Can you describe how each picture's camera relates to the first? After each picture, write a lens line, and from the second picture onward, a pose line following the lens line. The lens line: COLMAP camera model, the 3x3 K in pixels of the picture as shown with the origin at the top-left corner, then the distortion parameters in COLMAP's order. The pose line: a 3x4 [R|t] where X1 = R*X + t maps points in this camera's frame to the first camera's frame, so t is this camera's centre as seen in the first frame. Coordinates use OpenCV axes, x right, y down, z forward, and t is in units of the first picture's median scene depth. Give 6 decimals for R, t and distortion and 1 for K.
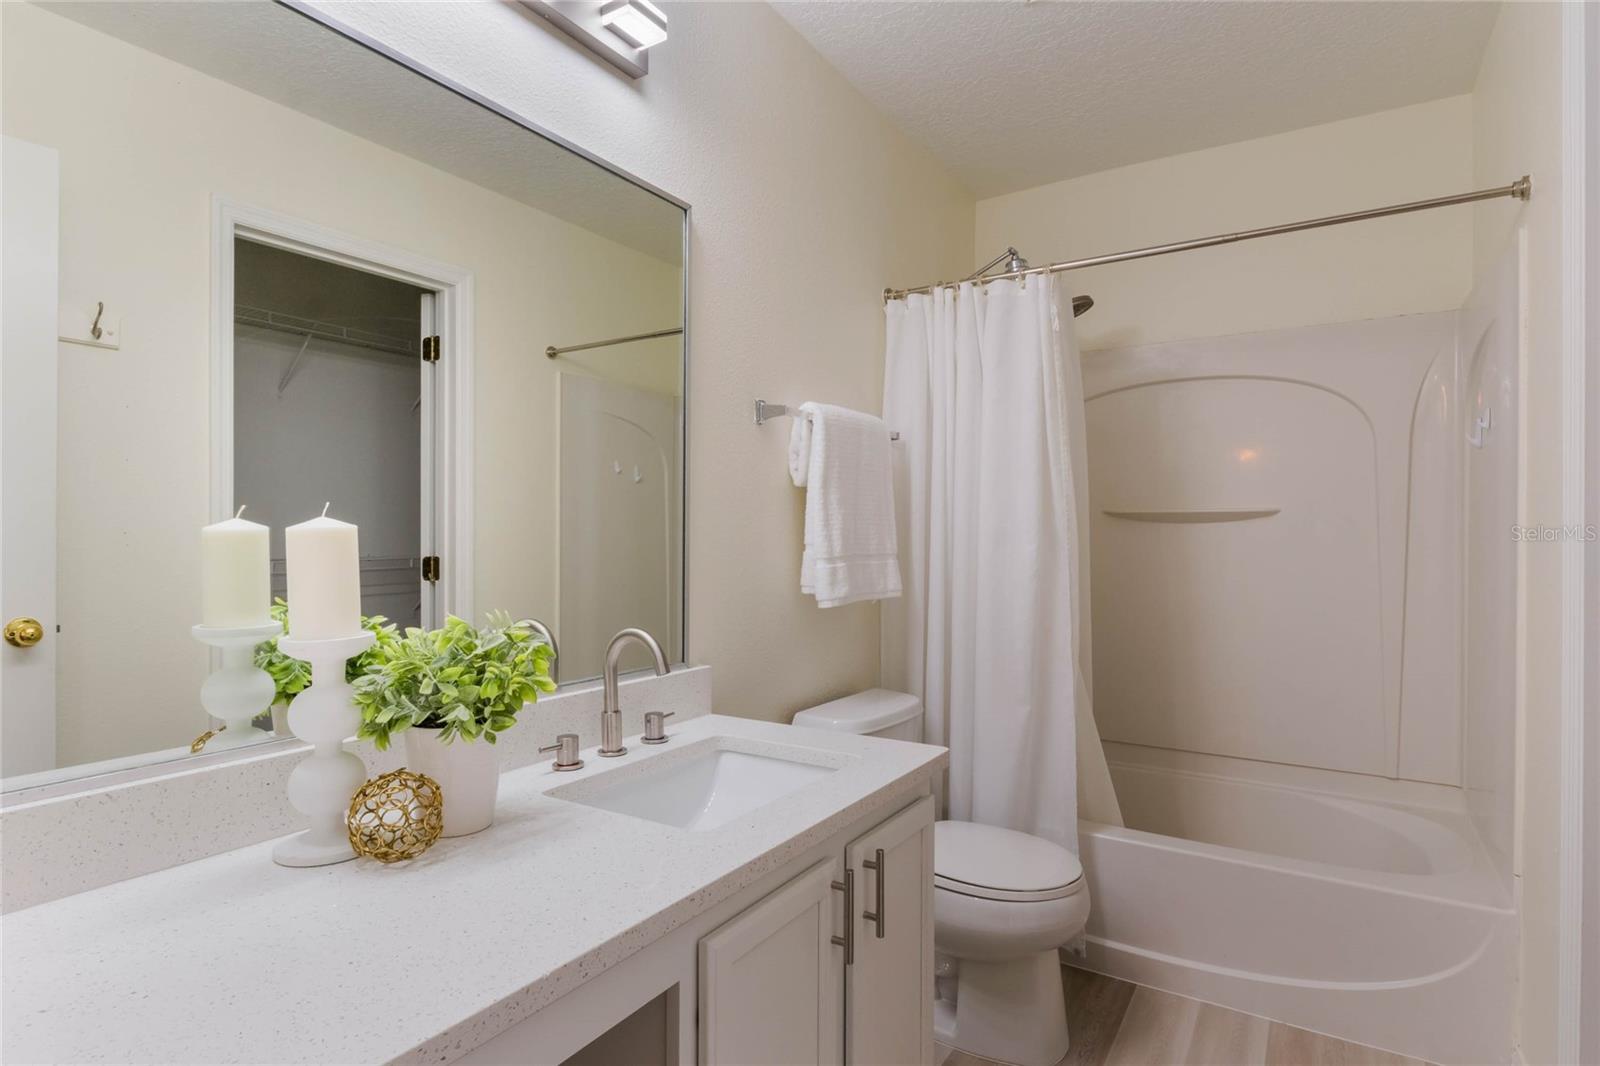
lens RADIAL K [[866.0, 0, 799.9], [0, 866.0, 526.9], [0, 0, 1]] dist [0.005496, -0.000853]
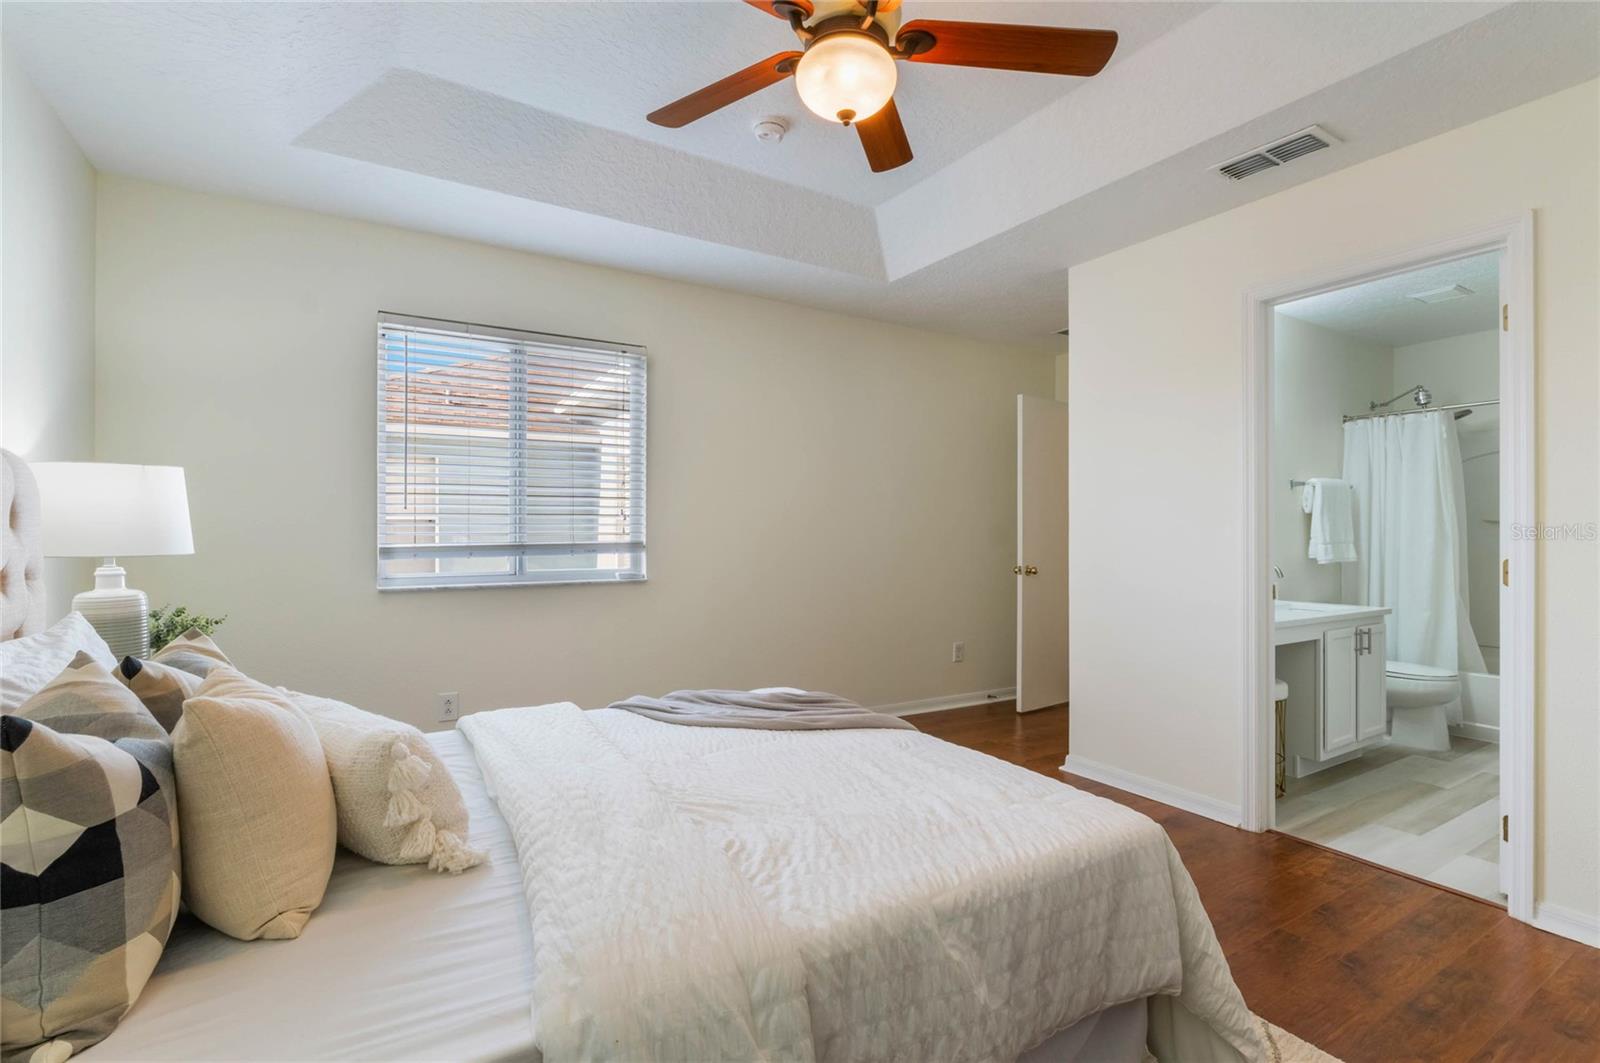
lens RADIAL K [[752.8, 0, 790.3], [0, 752.8, 526.7], [0, 0, 1]] dist [-0.003665, -0.002797]
pose [[0.894053, -0.003171, -0.447951, -0.350108], [0.001246, 0.999989, -0.004592, -0.001949], [0.447960, 0.003547, 0.894047, -1.498967]]
